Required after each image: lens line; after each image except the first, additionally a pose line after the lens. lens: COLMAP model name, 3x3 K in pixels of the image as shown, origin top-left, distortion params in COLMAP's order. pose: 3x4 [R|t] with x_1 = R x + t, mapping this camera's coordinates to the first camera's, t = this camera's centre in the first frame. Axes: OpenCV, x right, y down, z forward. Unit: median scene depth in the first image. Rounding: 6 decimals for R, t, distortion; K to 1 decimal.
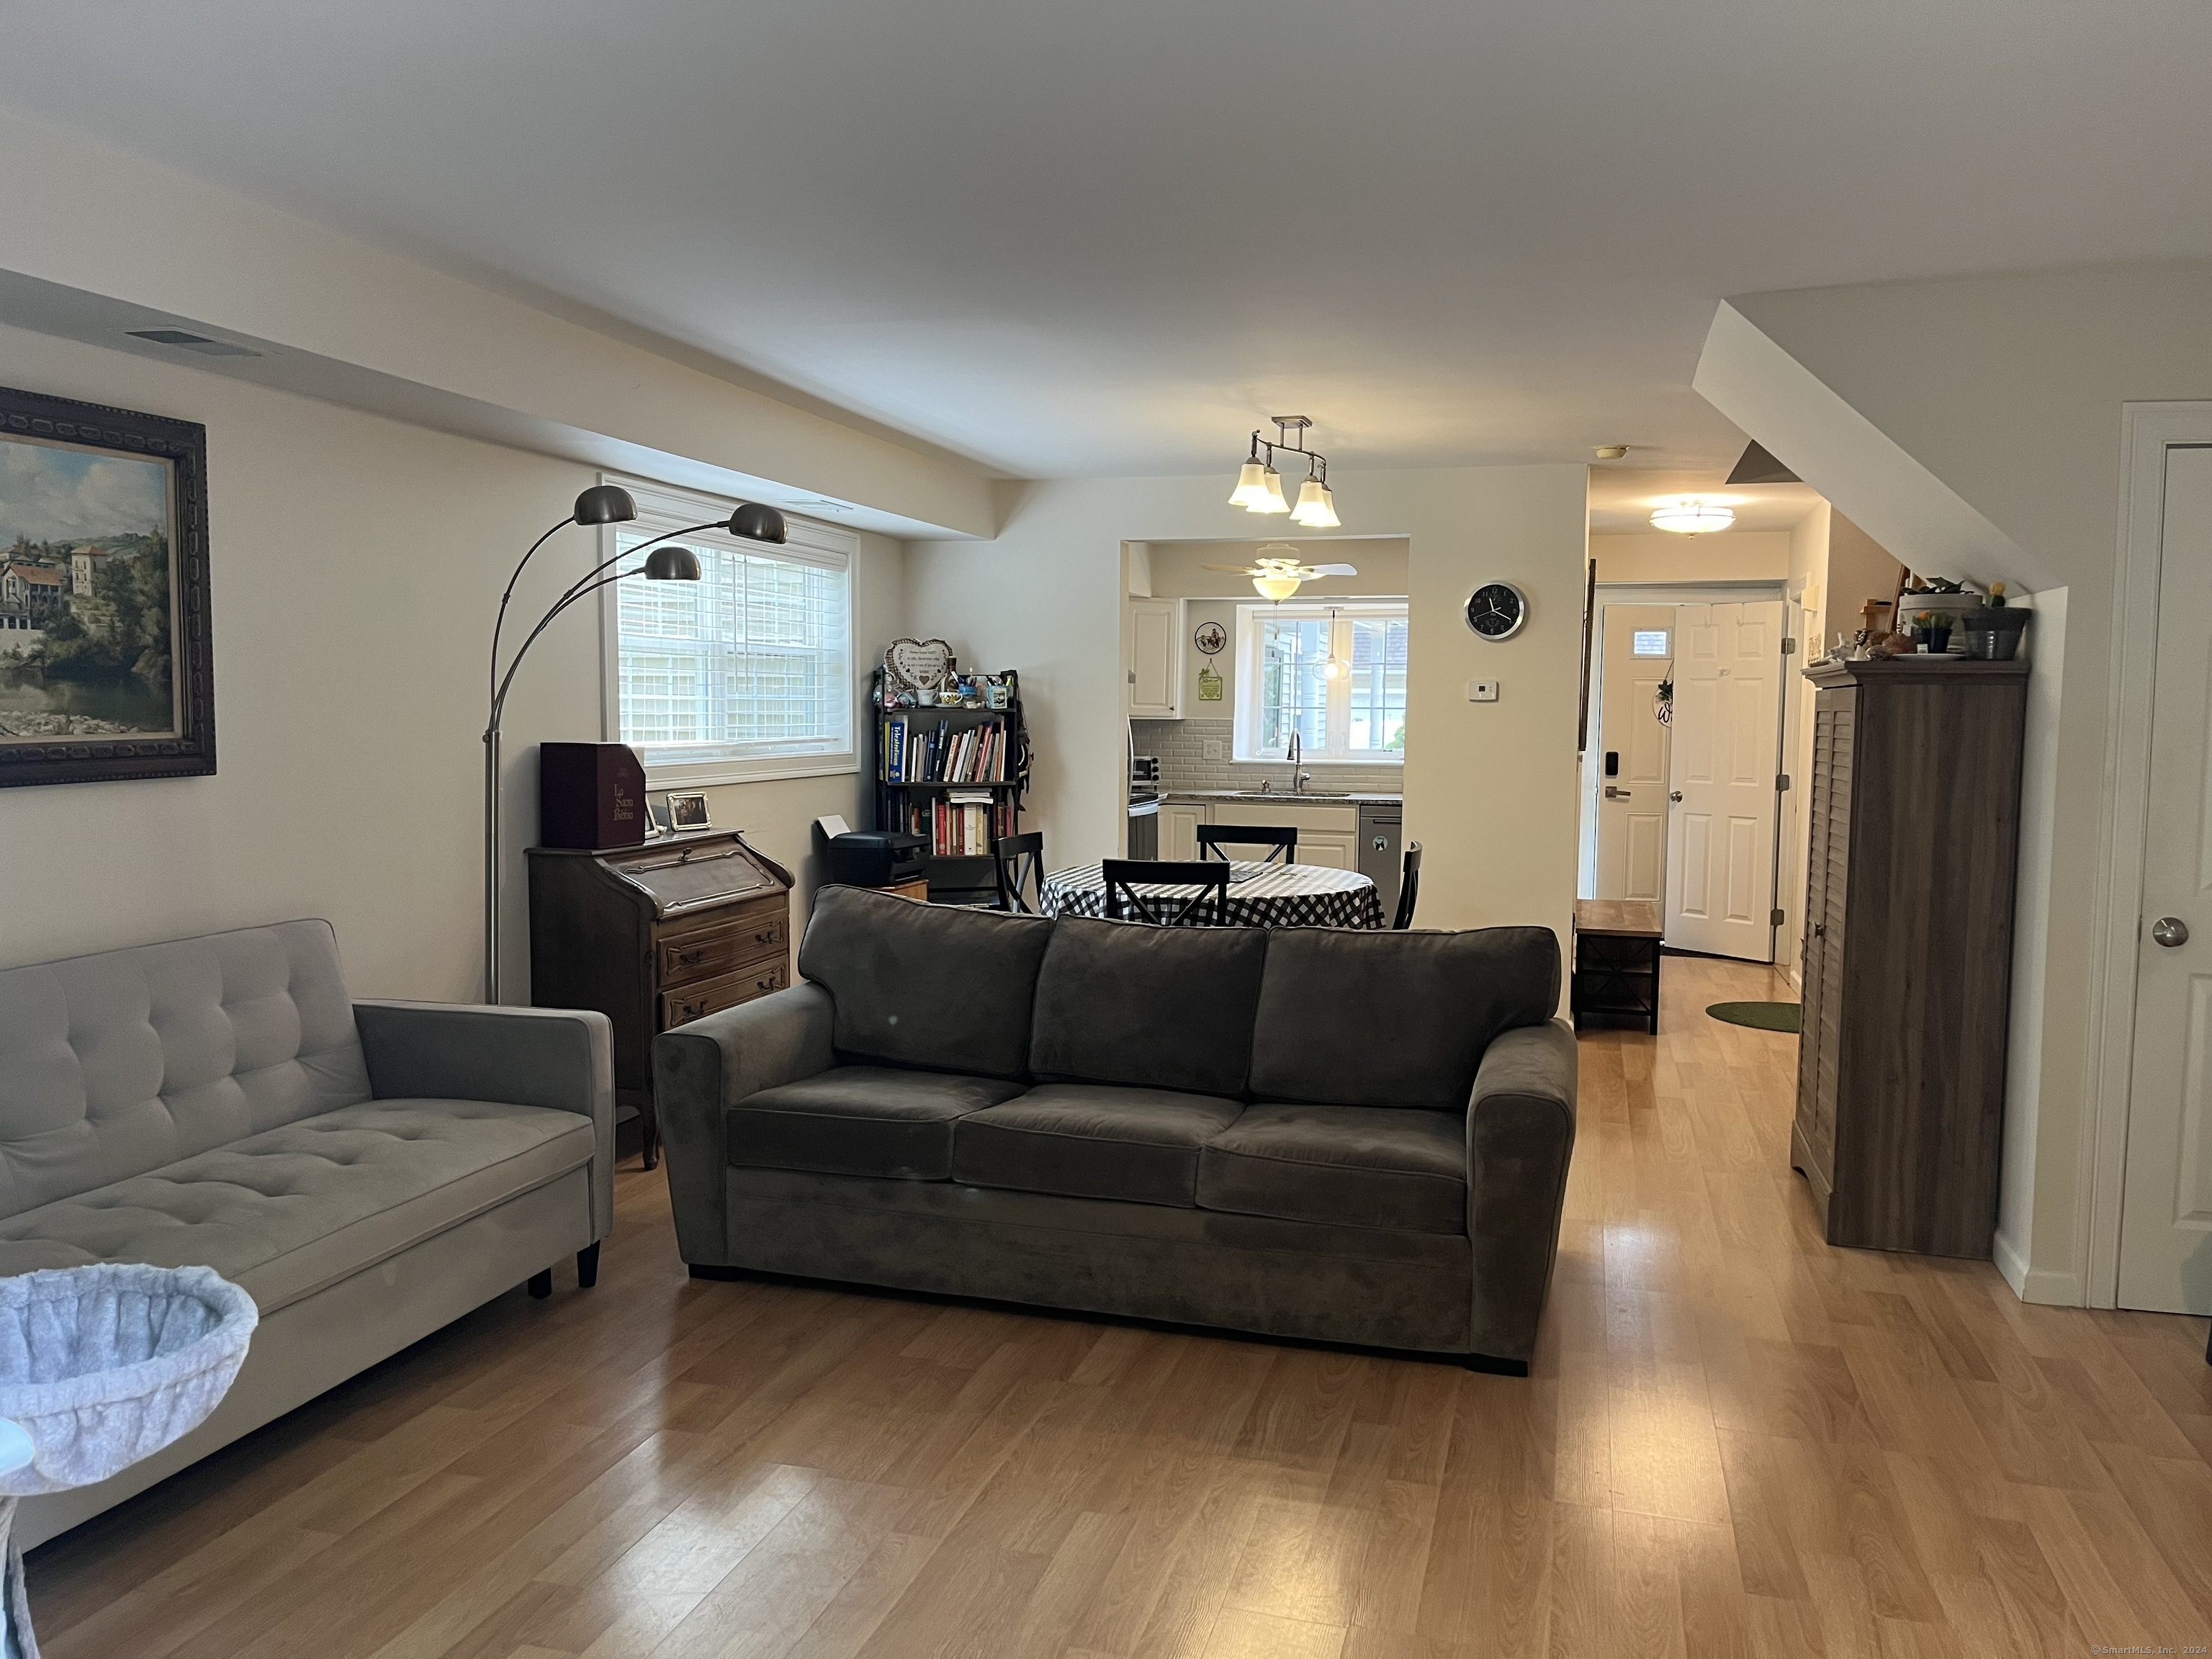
lens RADIAL K [[1674.7, 0, 1107.6], [0, 1674.7, 830.7], [0, 0, 1]] dist [0.072956, -0.095841]
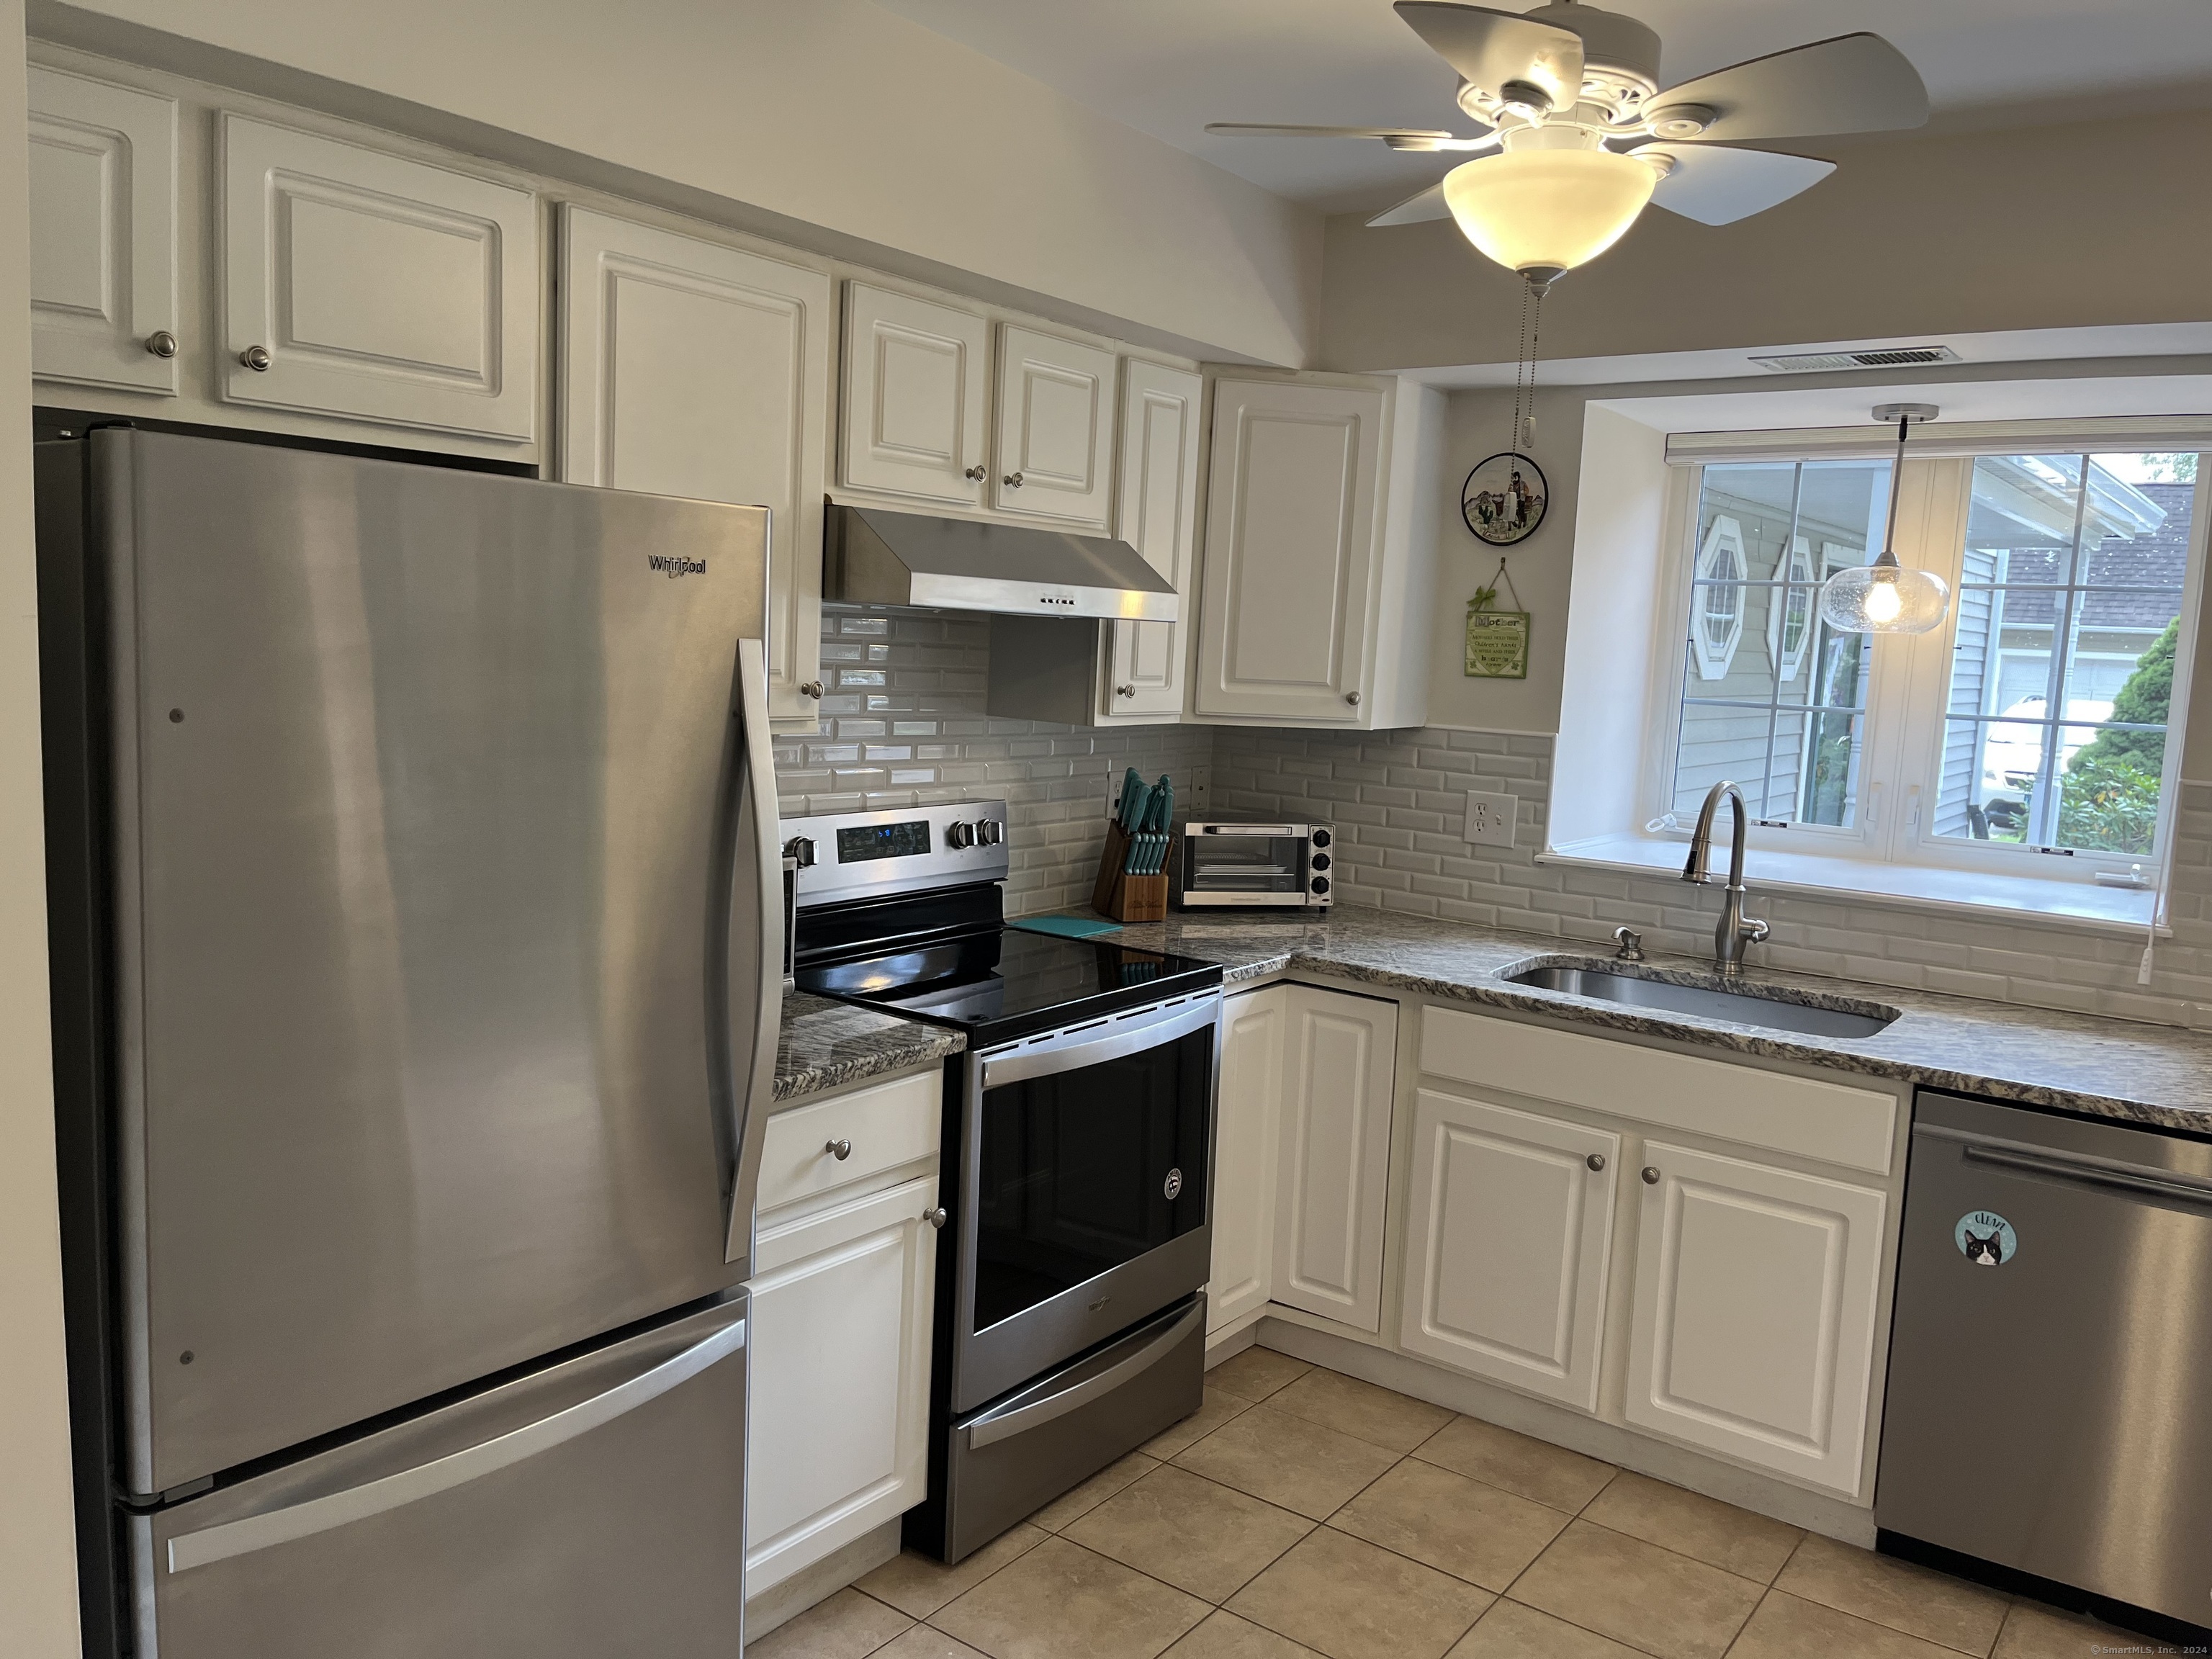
lens RADIAL K [[1674.7, 0, 1115.4], [0, 1674.7, 834.8], [0, 0, 1]] dist [0.072956, -0.095841]
pose [[0.936028, 0.074182, -0.344018, 0.218866], [-0.061583, 0.996975, 0.047420, -0.112157], [0.346495, -0.023200, 0.937765, 1.262835]]
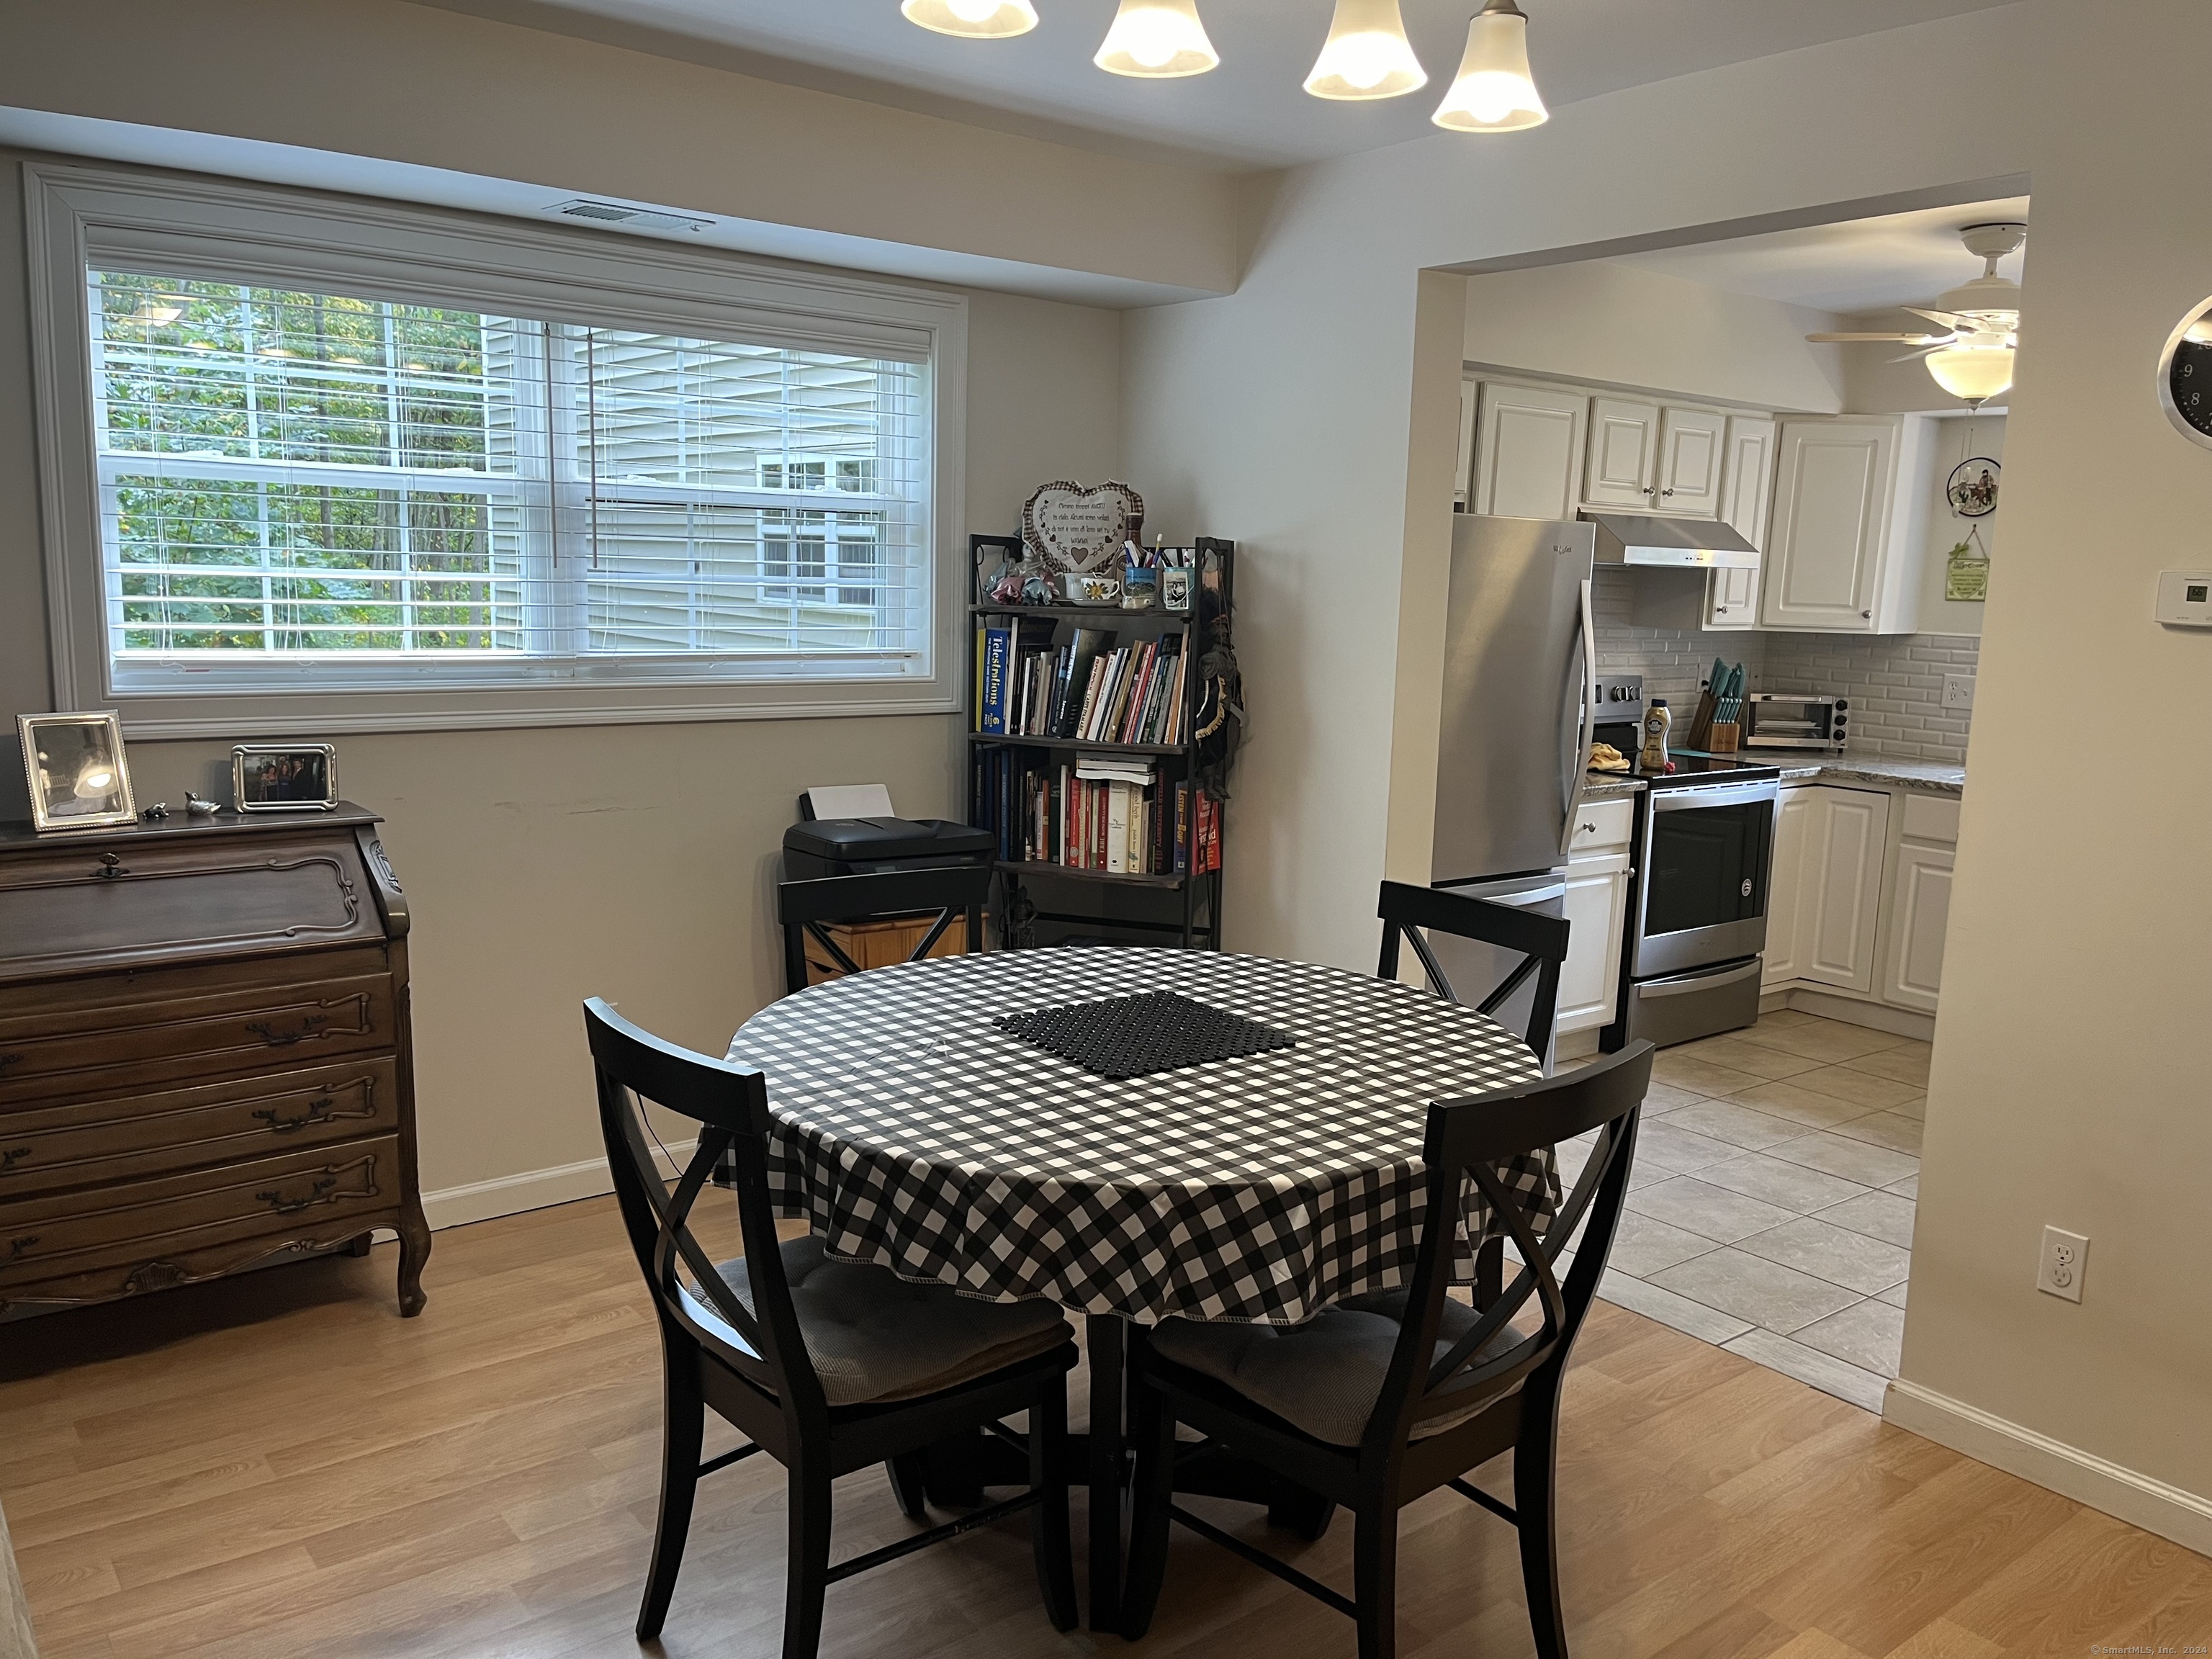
lens RADIAL K [[1674.7, 0, 1112.7], [0, 1674.7, 836.6], [0, 0, 1]] dist [0.072956, -0.095841]
pose [[0.808773, 0.108042, -0.578112, 0.326817], [-0.066408, 0.993471, 0.092764, -0.067359], [0.584360, -0.036633, 0.810667, 0.750314]]
